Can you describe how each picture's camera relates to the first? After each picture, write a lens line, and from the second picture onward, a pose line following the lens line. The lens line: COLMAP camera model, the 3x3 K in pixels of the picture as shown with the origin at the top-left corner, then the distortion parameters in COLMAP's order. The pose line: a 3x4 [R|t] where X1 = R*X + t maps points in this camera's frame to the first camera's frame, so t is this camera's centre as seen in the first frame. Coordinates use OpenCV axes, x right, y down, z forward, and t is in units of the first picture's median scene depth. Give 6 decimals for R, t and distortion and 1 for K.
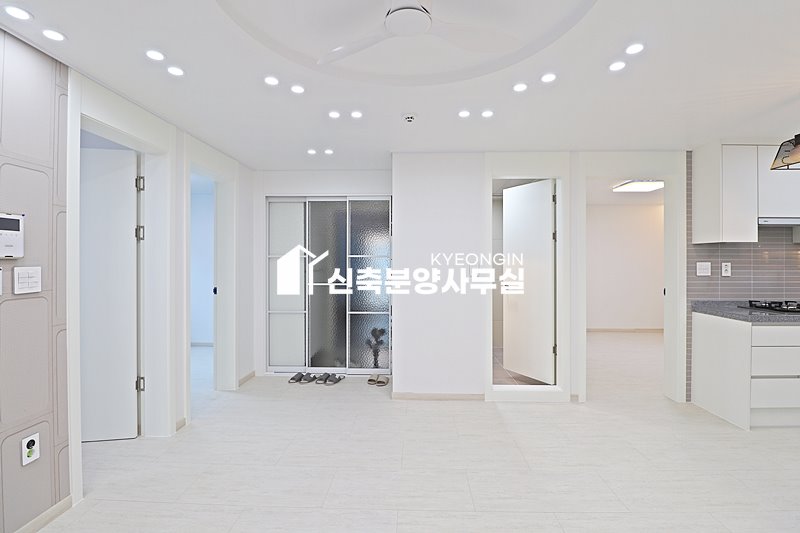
lens RADIAL K [[375.1, 0, 404.4], [0, 375.1, 262.8], [0, 0, 1]] dist [-0.000106, -0.010380]
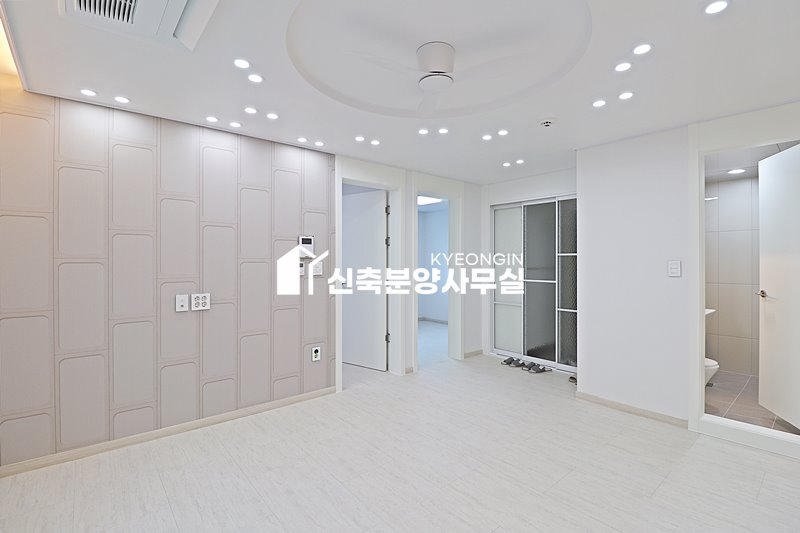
lens RADIAL K [[375.1, 0, 404.7], [0, 375.1, 262.2], [0, 0, 1]] dist [-0.000106, -0.010380]
pose [[0.676882, 0.003964, -0.736081, 0.399960], [-0.002106, 0.999992, 0.003449, 0.001598], [0.736088, -0.000784, 0.676885, -0.008421]]
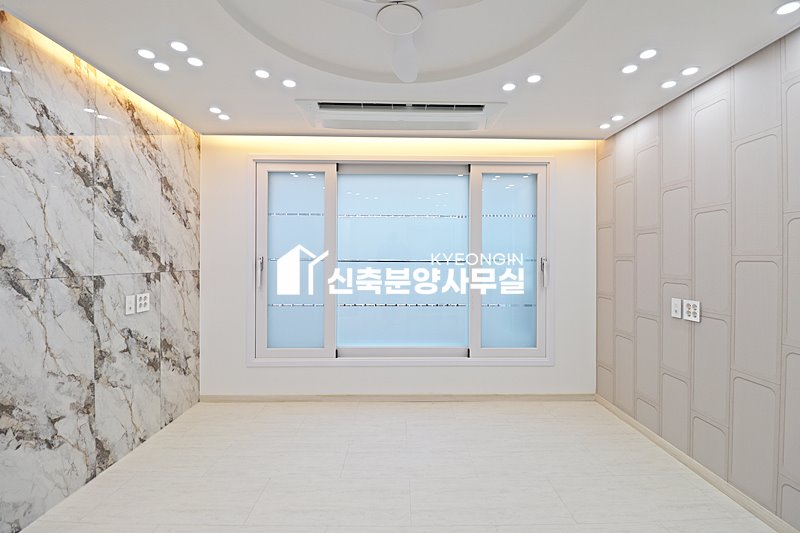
lens RADIAL K [[375.1, 0, 405.1], [0, 375.1, 260.7], [0, 0, 1]] dist [-0.000106, -0.010380]
pose [[-0.999051, -0.004713, -0.043306, 0.015203], [-0.005049, 0.999958, 0.007654, 0.002942], [0.043268, 0.007866, -0.999033, 0.856524]]
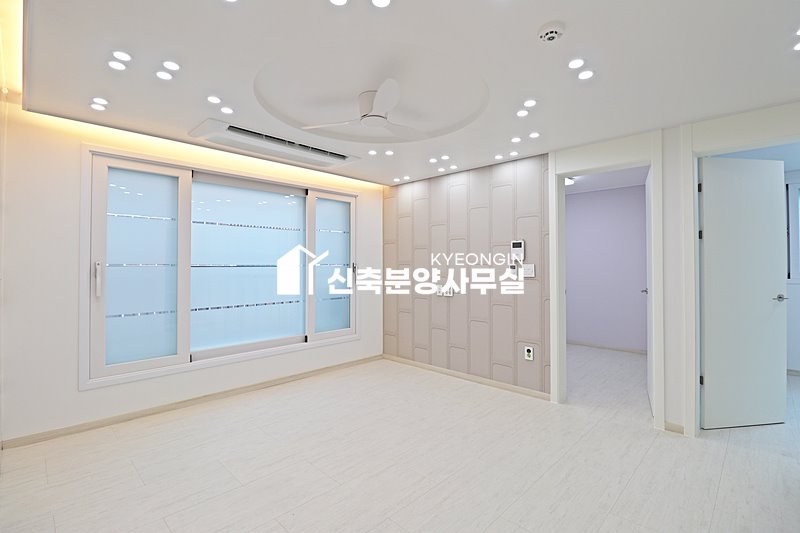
lens RADIAL K [[375.1, 0, 407.7], [0, 375.1, 260.2], [0, 0, 1]] dist [-0.000106, -0.010380]
pose [[-0.671073, -0.009476, -0.741331, 0.497881], [-0.002041, 0.999938, -0.010934, 0.005866], [0.741389, -0.005824, -0.671051, 0.958805]]
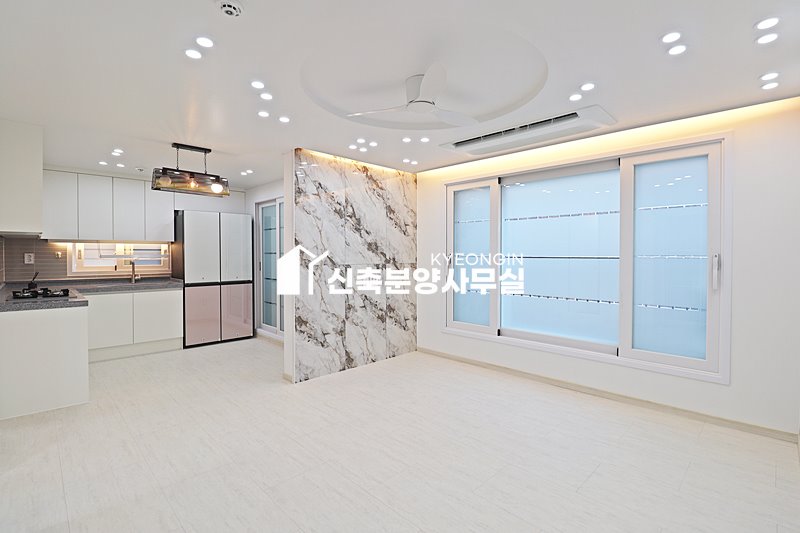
lens RADIAL K [[375.1, 0, 406.8], [0, 375.1, 260.7], [0, 0, 1]] dist [-0.000106, -0.010380]
pose [[-0.728980, -0.013469, 0.684402, -0.454627], [0.000300, 0.999800, 0.019995, -0.000666], [-0.684535, 0.014781, -0.728830, 0.949853]]
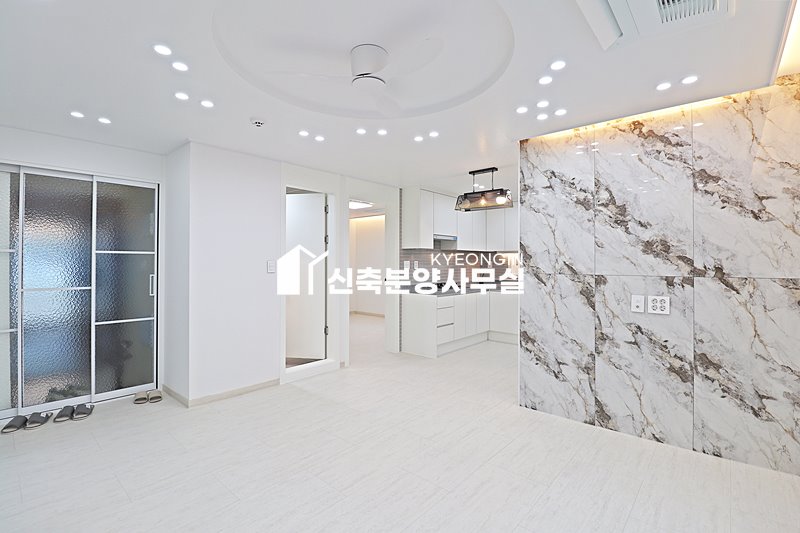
lens RADIAL K [[375.1, 0, 399.8], [0, 375.1, 261.0], [0, 0, 1]] dist [-0.000106, -0.010380]
pose [[0.643290, 0.003877, 0.765613, -0.416778], [0.001278, 0.999980, -0.006138, 0.009306], [-0.765622, 0.004927, 0.643272, 0.009254]]
